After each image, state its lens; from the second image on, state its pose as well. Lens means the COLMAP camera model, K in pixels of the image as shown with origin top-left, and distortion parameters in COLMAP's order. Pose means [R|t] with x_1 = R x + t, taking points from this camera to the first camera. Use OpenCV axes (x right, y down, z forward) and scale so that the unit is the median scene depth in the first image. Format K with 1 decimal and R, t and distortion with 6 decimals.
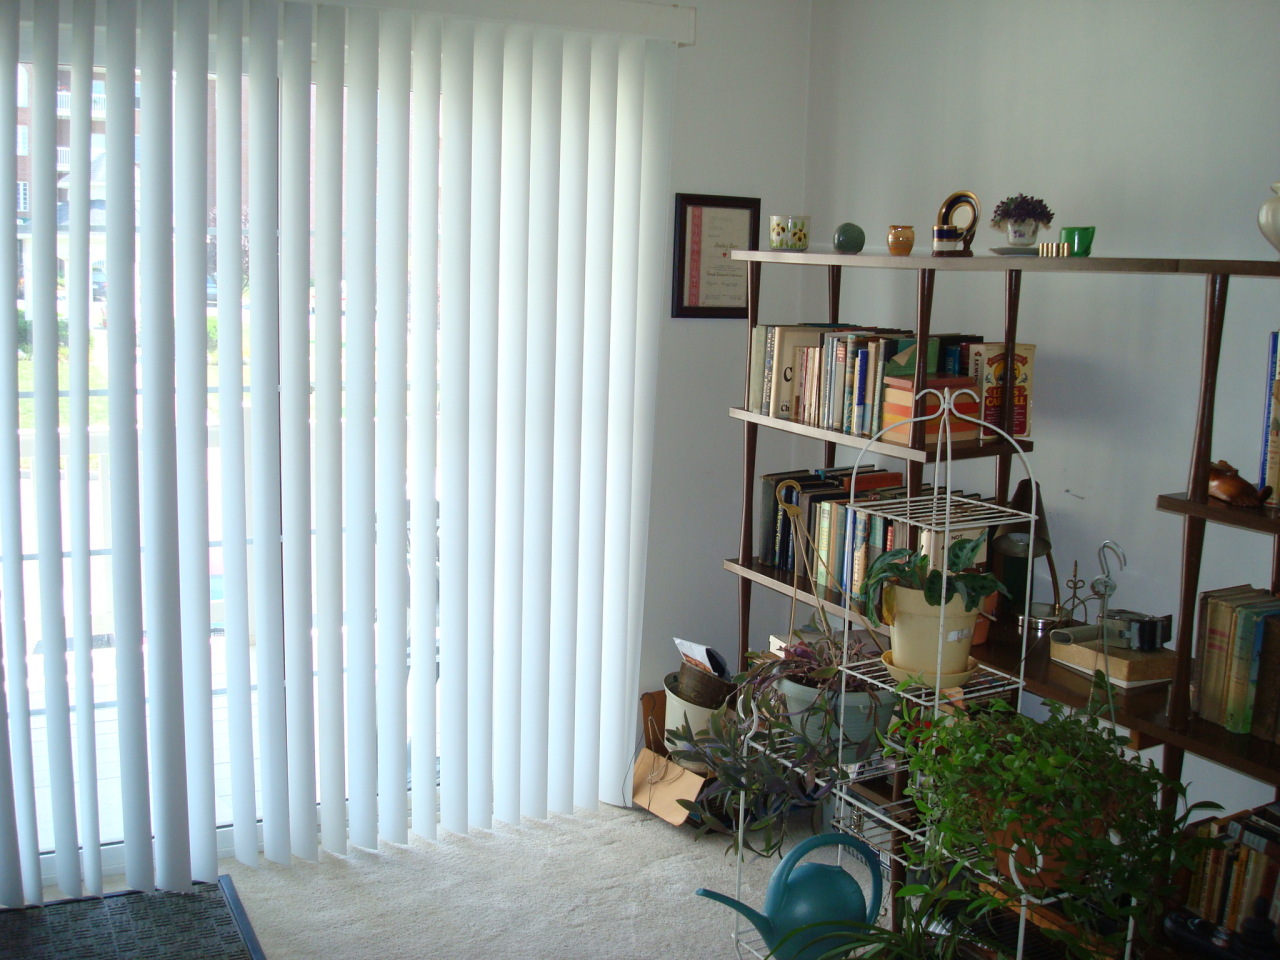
lens RADIAL K [[1340.0, 0, 618.8], [0, 1340.0, 467.0], [0, 0, 1]] dist [-0.086235, -0.083208]
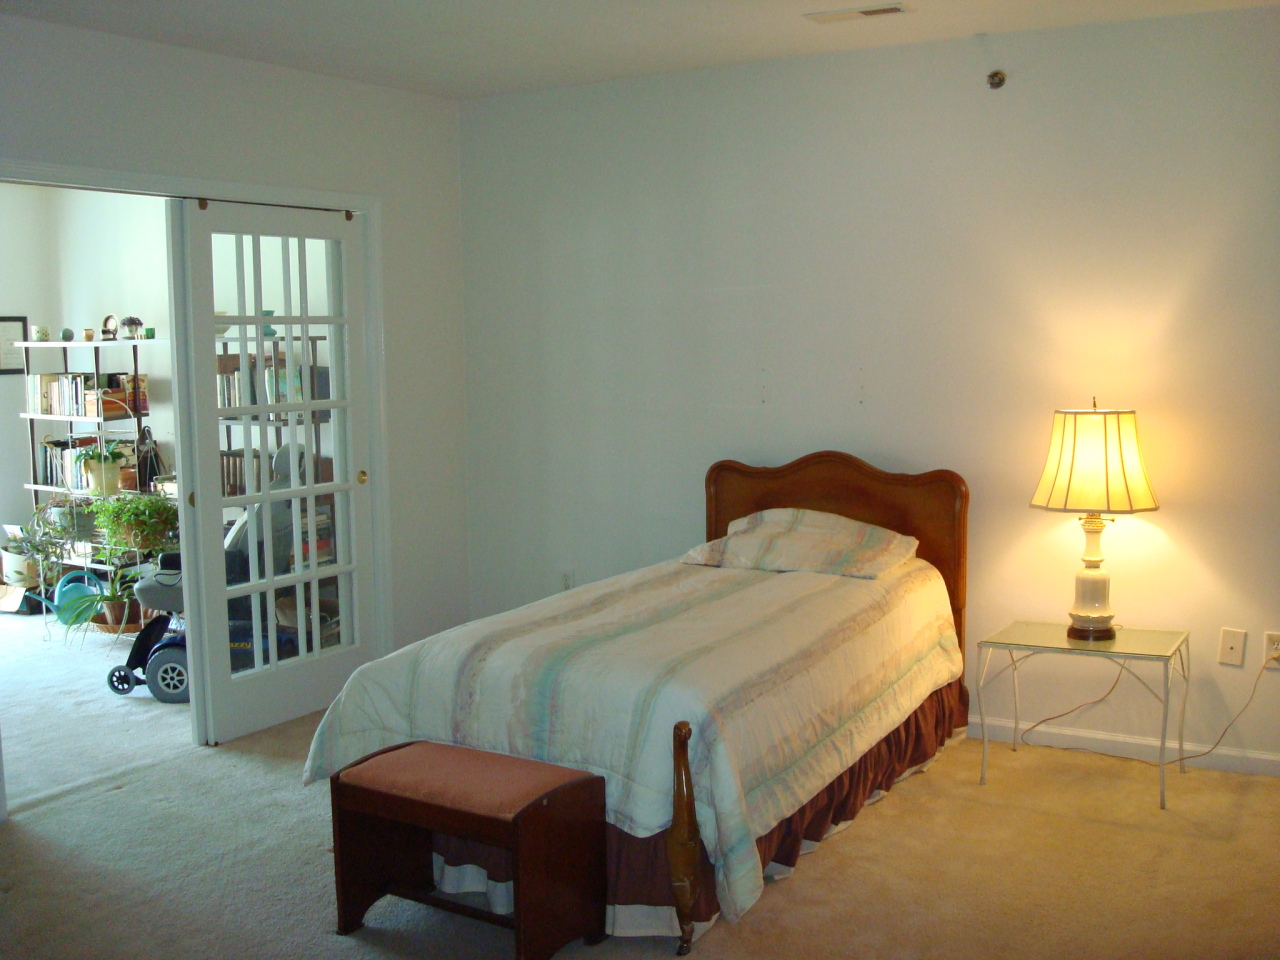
lens RADIAL K [[1340.0, 0, 618.8], [0, 1340.0, 467.0], [0, 0, 1]] dist [-0.086235, -0.083208]
pose [[0.870512, -0.087557, 0.484296, -0.126475], [0.110699, 0.993666, -0.019332, 0.219301], [-0.479536, 0.070440, 0.874691, -1.527054]]
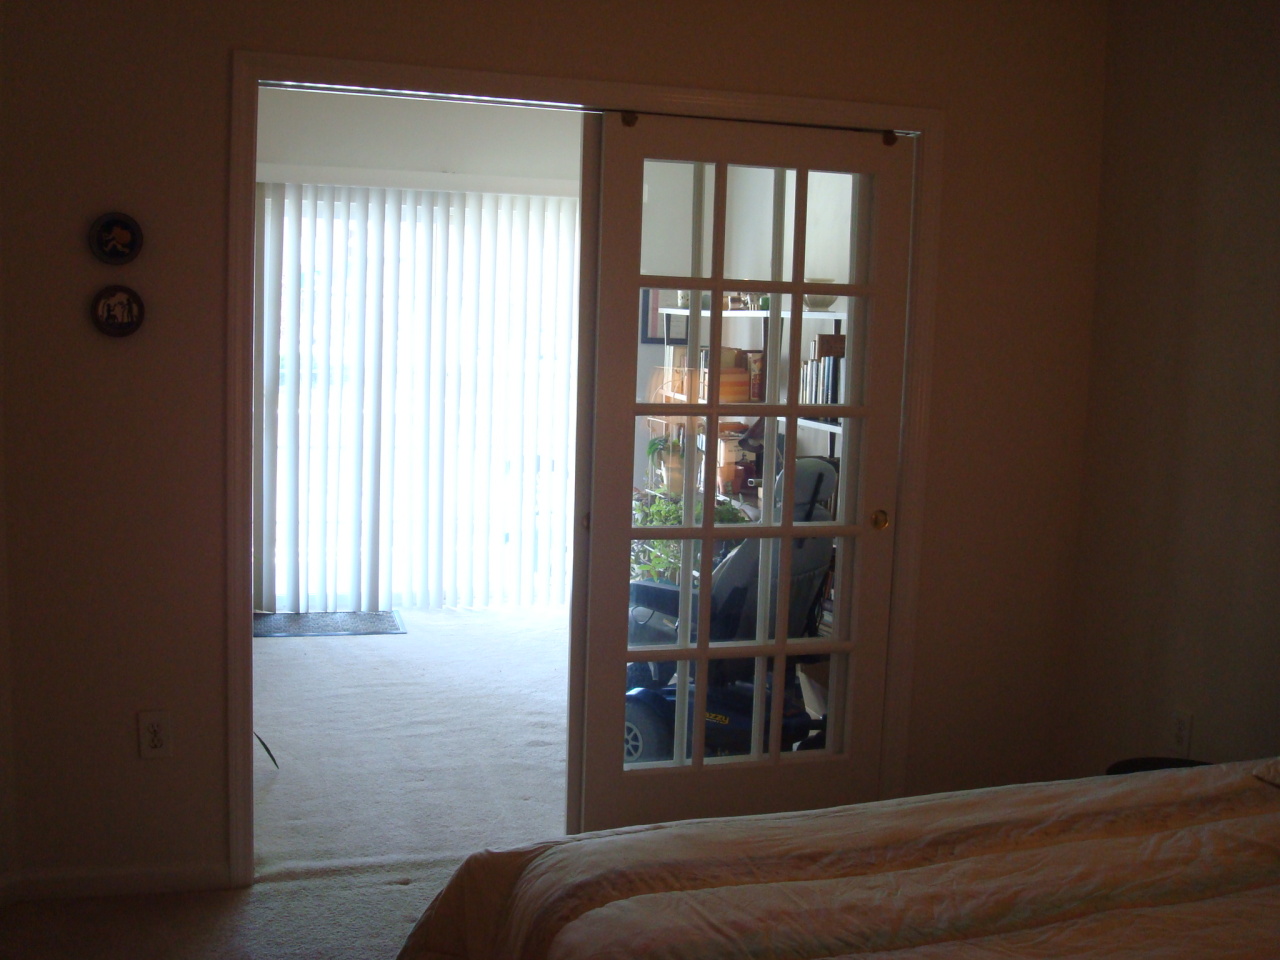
lens RADIAL K [[1340.0, 0, 618.8], [0, 1340.0, 467.0], [0, 0, 1]] dist [-0.086235, -0.083208]
pose [[0.978669, 0.028404, -0.203470, 0.482515], [-0.036703, 0.998636, -0.037127, 0.162970], [0.202138, 0.043803, 0.978377, -1.028838]]
